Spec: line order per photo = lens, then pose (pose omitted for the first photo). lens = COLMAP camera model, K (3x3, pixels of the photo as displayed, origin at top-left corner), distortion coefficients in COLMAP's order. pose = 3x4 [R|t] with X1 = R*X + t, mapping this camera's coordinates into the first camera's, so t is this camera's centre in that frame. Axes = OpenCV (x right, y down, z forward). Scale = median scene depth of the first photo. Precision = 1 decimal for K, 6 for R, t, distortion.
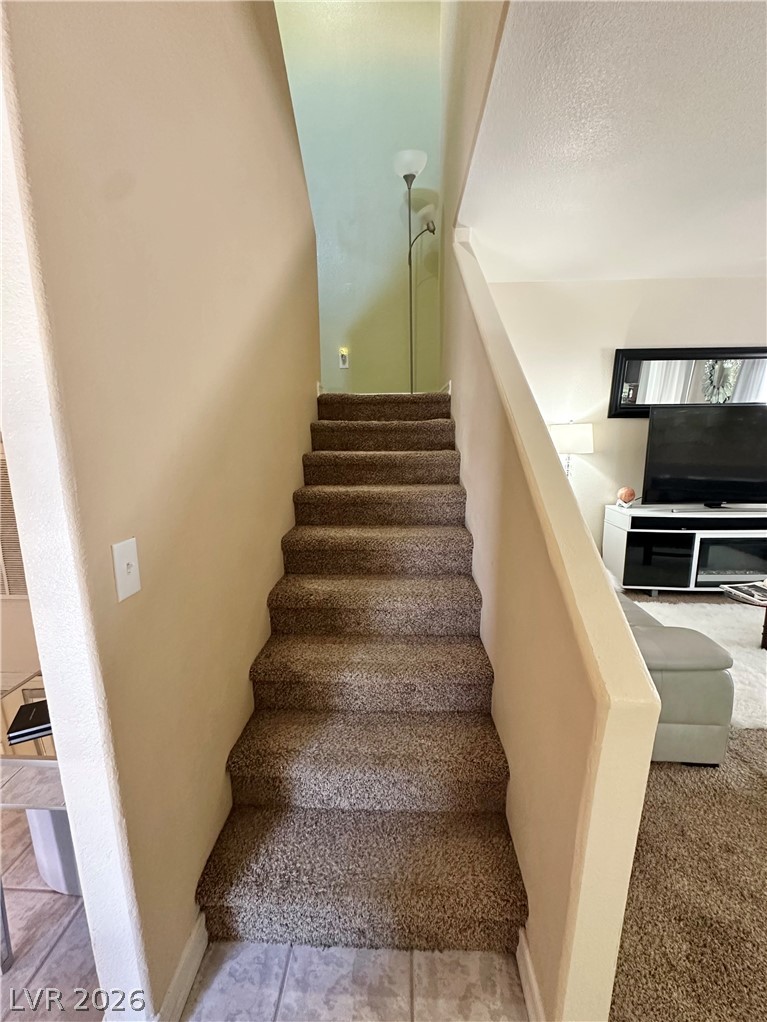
lens RADIAL K [[428.7, 0, 383.6], [0, 428.7, 513.2], [0, 0, 1]] dist [-0.003037, -0.000213]
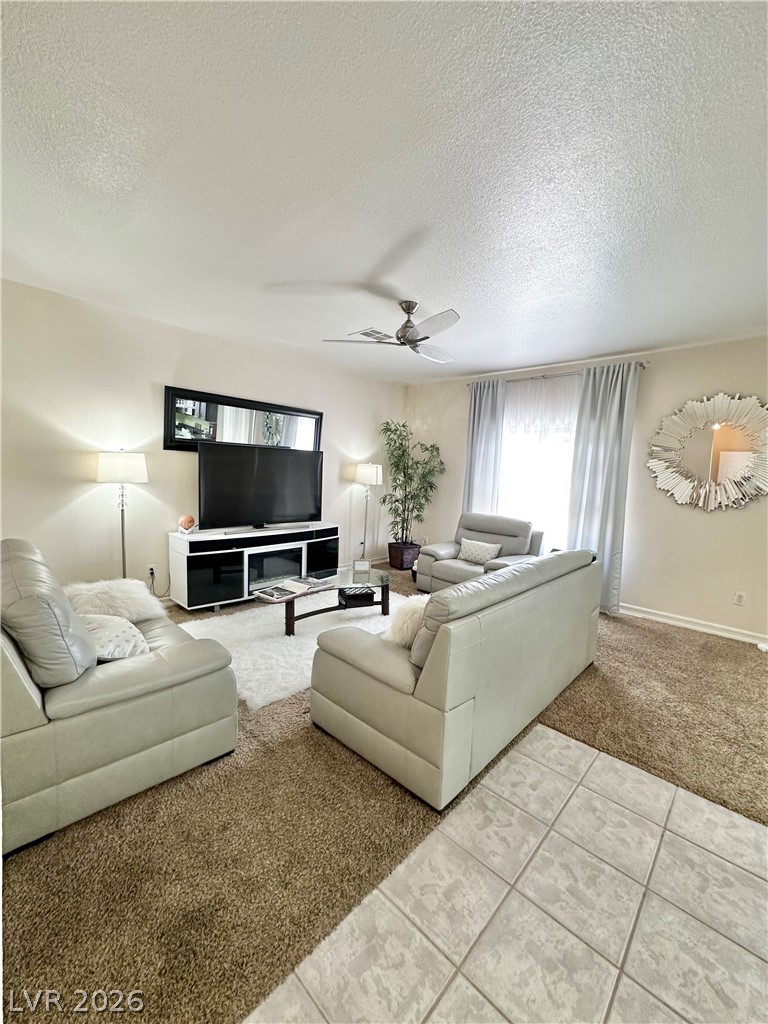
lens RADIAL K [[411.2, 0, 378.2], [0, 411.2, 514.1], [0, 0, 1]] dist [-0.006873, 0.001313]
pose [[0.658701, -0.042056, 0.751229, 0.117427], [0.092052, 0.995441, -0.024986, 0.007839], [-0.746753, 0.085610, 0.659569, -0.039502]]
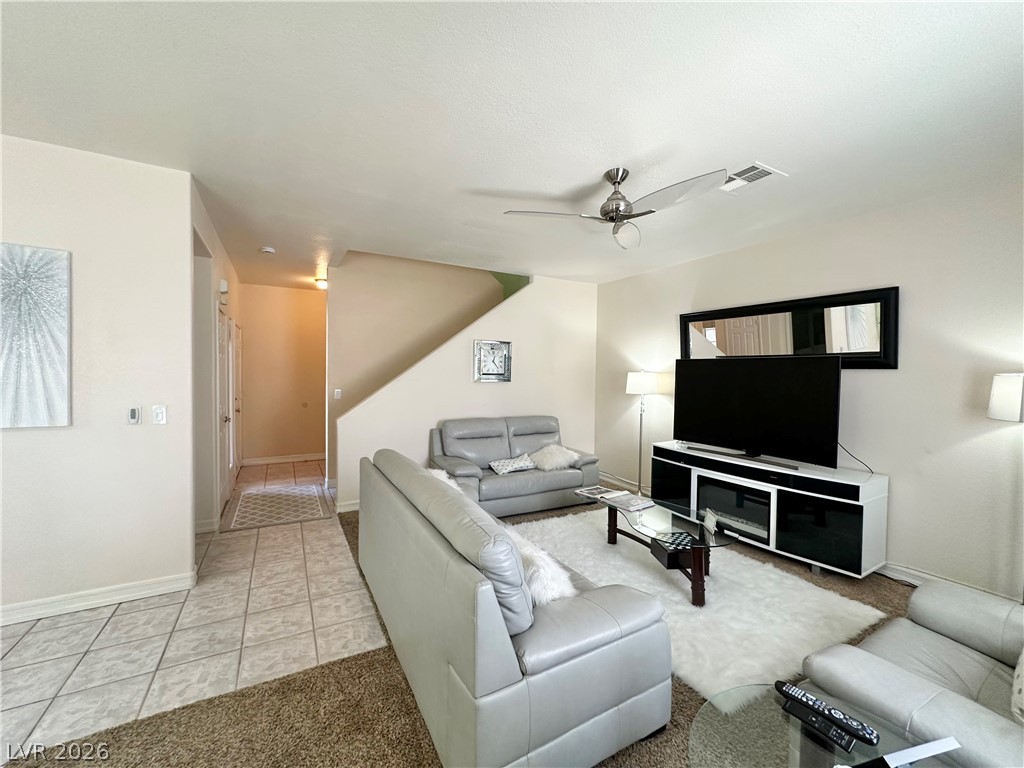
lens RADIAL K [[411.2, 0, 511.9], [0, 411.2, 376.5], [0, 0, 1]] dist [-0.006873, 0.001313]
pose [[0.529448, 0.025978, -0.847945, 1.346998], [-0.181019, 0.979971, -0.083004, -0.015561], [0.828805, 0.197441, 0.523546, -0.007515]]
